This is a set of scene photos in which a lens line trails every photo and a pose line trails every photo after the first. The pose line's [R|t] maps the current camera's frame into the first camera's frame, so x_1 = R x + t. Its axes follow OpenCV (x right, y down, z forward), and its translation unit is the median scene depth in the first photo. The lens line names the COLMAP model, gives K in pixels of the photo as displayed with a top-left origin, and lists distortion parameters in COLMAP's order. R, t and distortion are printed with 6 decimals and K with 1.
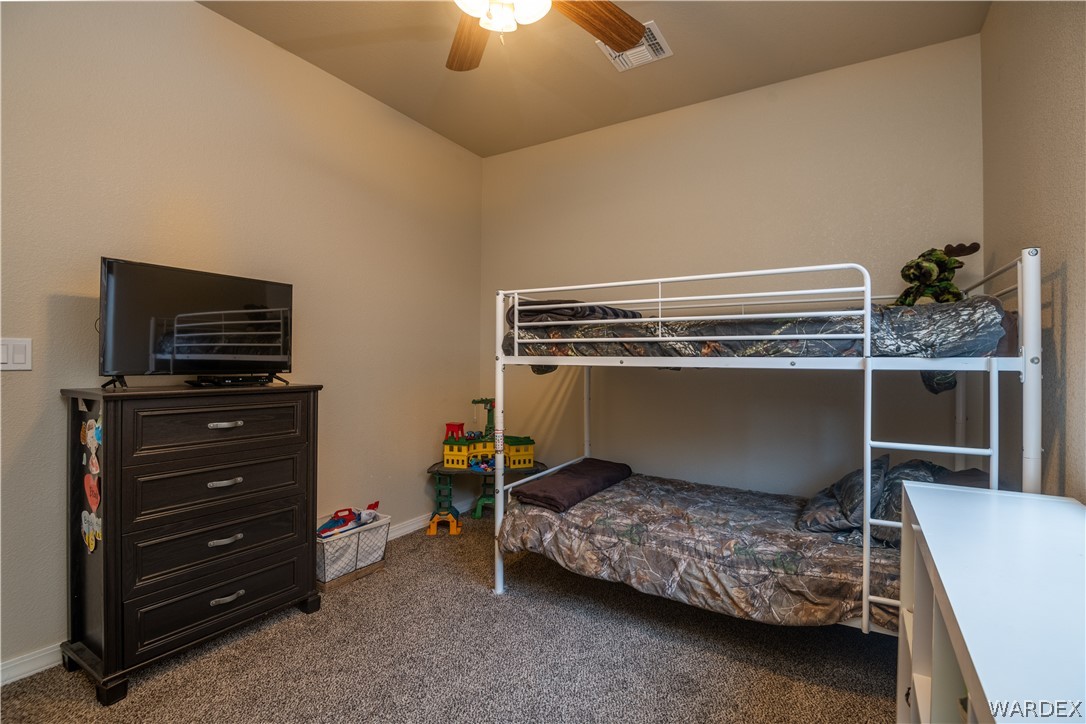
lens RADIAL K [[494.1, 0, 541.5], [0, 494.1, 357.9], [0, 0, 1]] dist [0.000205, -0.007589]
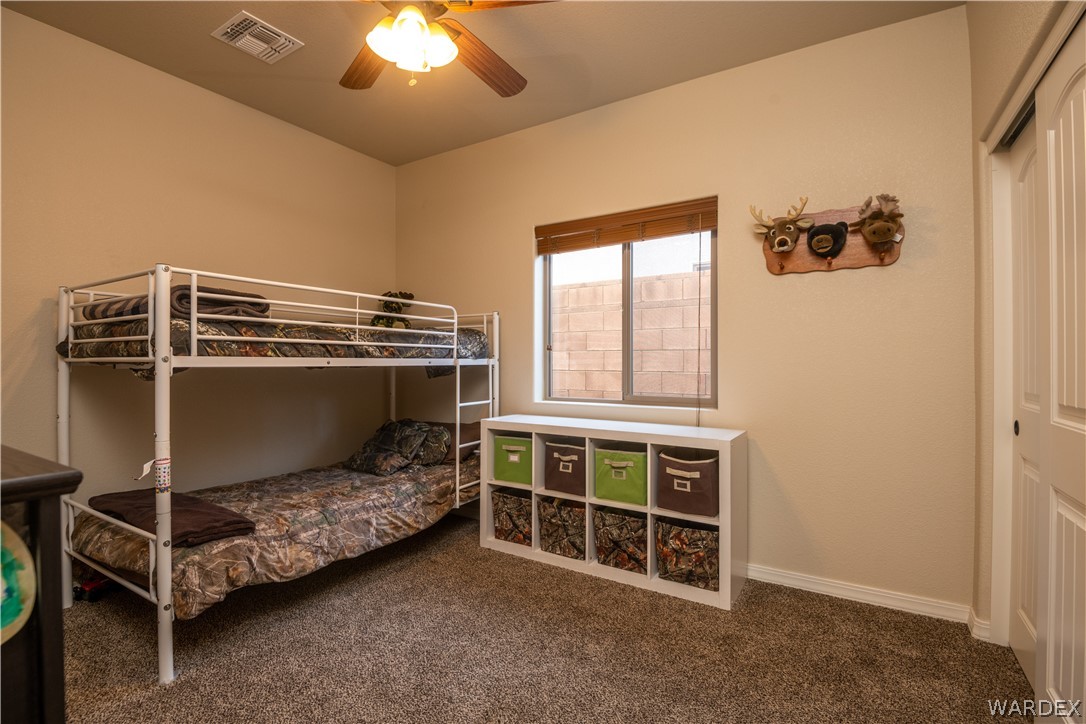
lens RADIAL K [[494.1, 0, 541.4], [0, 494.1, 362.9], [0, 0, 1]] dist [0.000205, -0.007589]
pose [[0.013854, -0.011147, 0.999842, -0.953748], [-0.006321, 0.999917, 0.011235, -0.006424], [-0.999884, -0.006475, 0.013783, 0.533567]]
